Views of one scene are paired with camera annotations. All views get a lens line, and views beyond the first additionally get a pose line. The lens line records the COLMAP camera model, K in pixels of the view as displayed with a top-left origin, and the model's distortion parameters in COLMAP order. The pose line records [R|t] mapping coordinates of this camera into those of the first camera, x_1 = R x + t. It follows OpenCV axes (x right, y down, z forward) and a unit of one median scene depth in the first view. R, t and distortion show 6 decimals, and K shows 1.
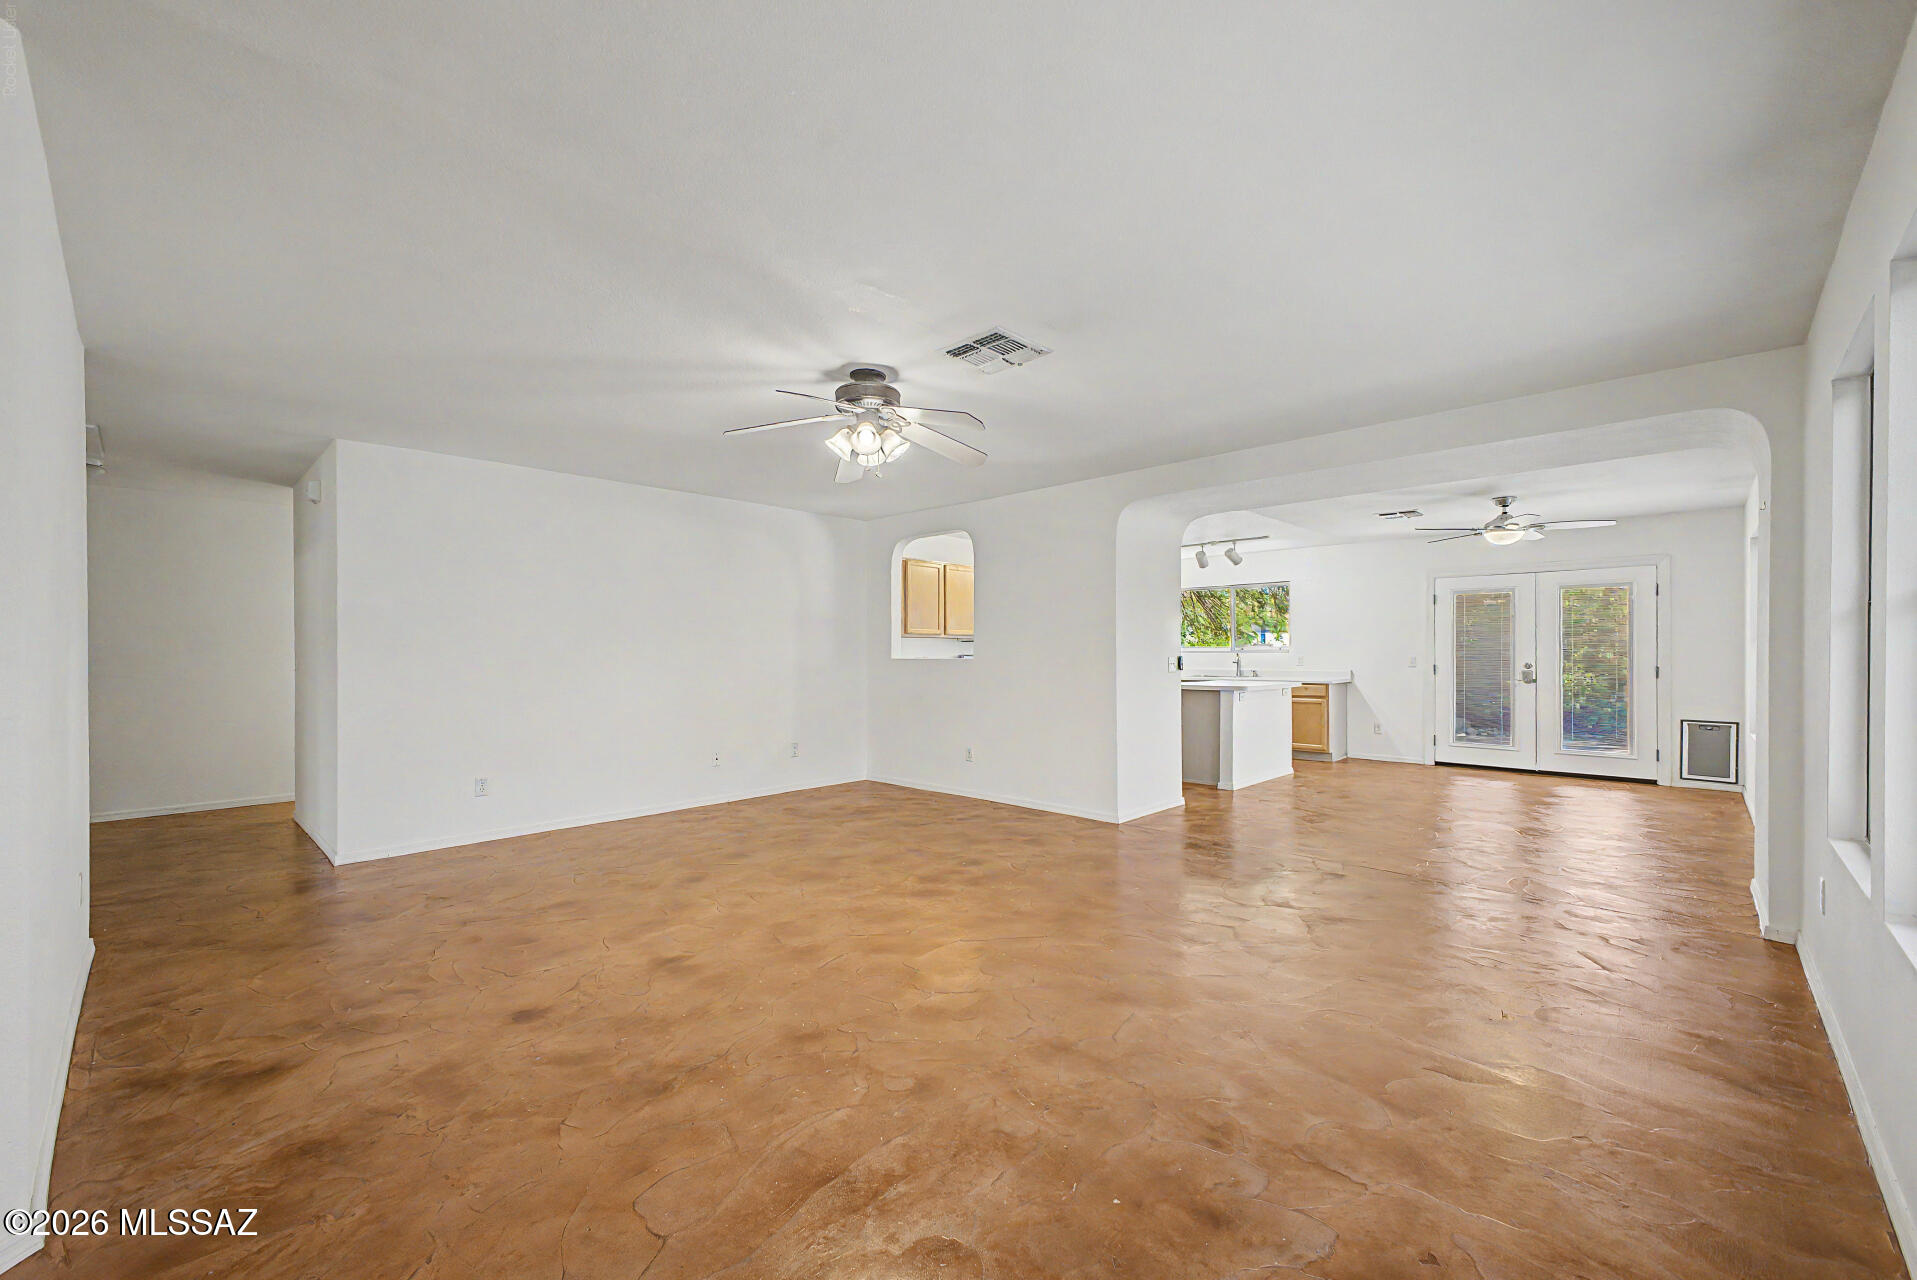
lens RADIAL K [[762.1, 0, 954.8], [0, 762.1, 645.9], [0, 0, 1]] dist [0.019841, -0.000151]
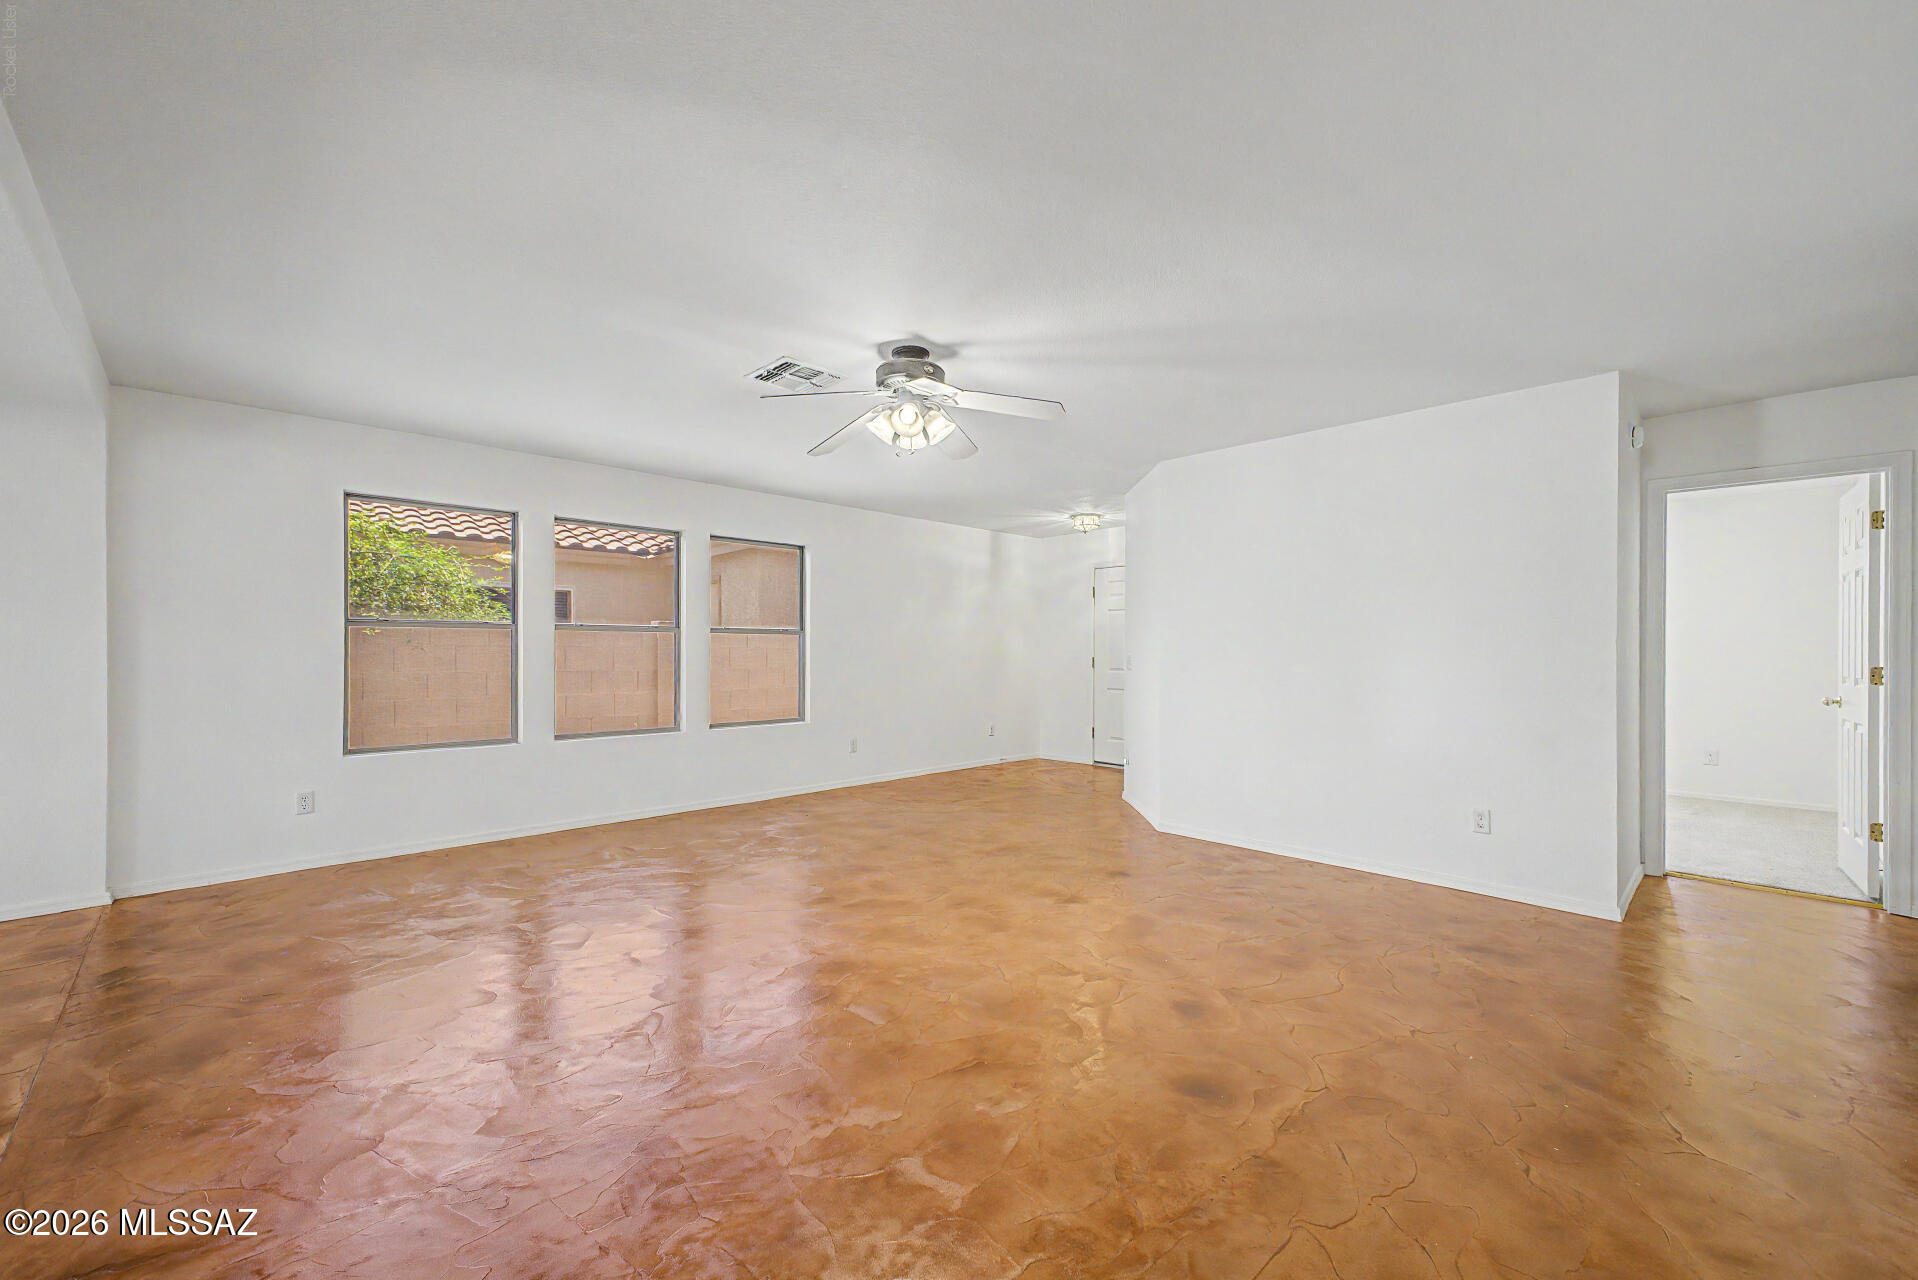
lens RADIAL K [[762.5, 0, 955.3], [0, 762.5, 645.9], [0, 0, 1]] dist [0.019841, -0.000151]
pose [[-0.999272, 0.005991, 0.037665, -0.203867], [0.005424, 0.999871, -0.015124, 0.018702], [-0.037751, -0.014909, -0.999176, 1.923726]]
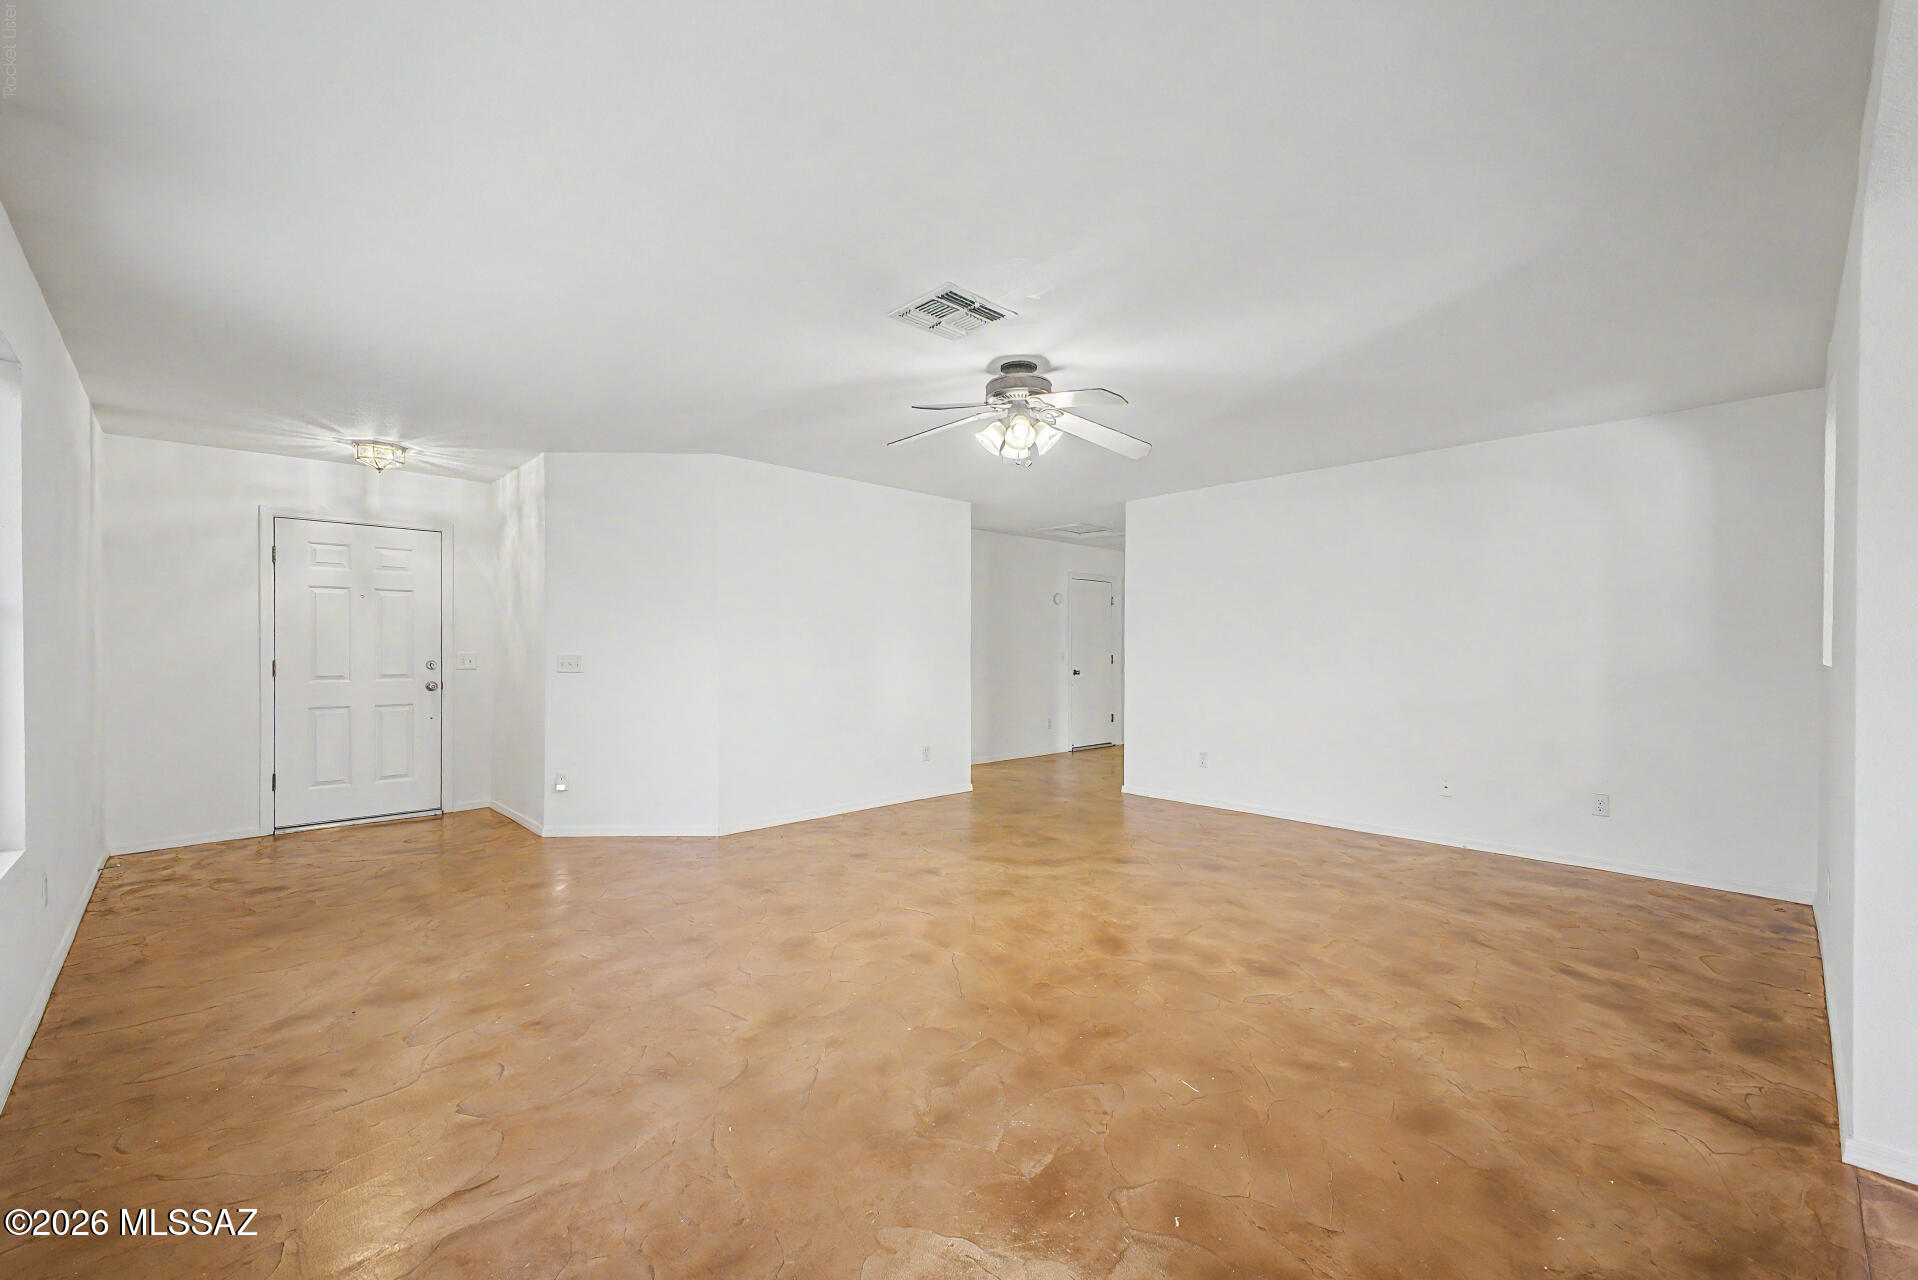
lens RADIAL K [[791.3, 0, 959.0], [0, 791.3, 640.0], [0, 0, 1]] dist [0.021808, -0.000064]
pose [[-0.039179, 0.000018, -0.999232, 0.904440], [0.008542, 0.999963, -0.000317, -0.004399], [0.999196, -0.008548, -0.039177, 0.956626]]
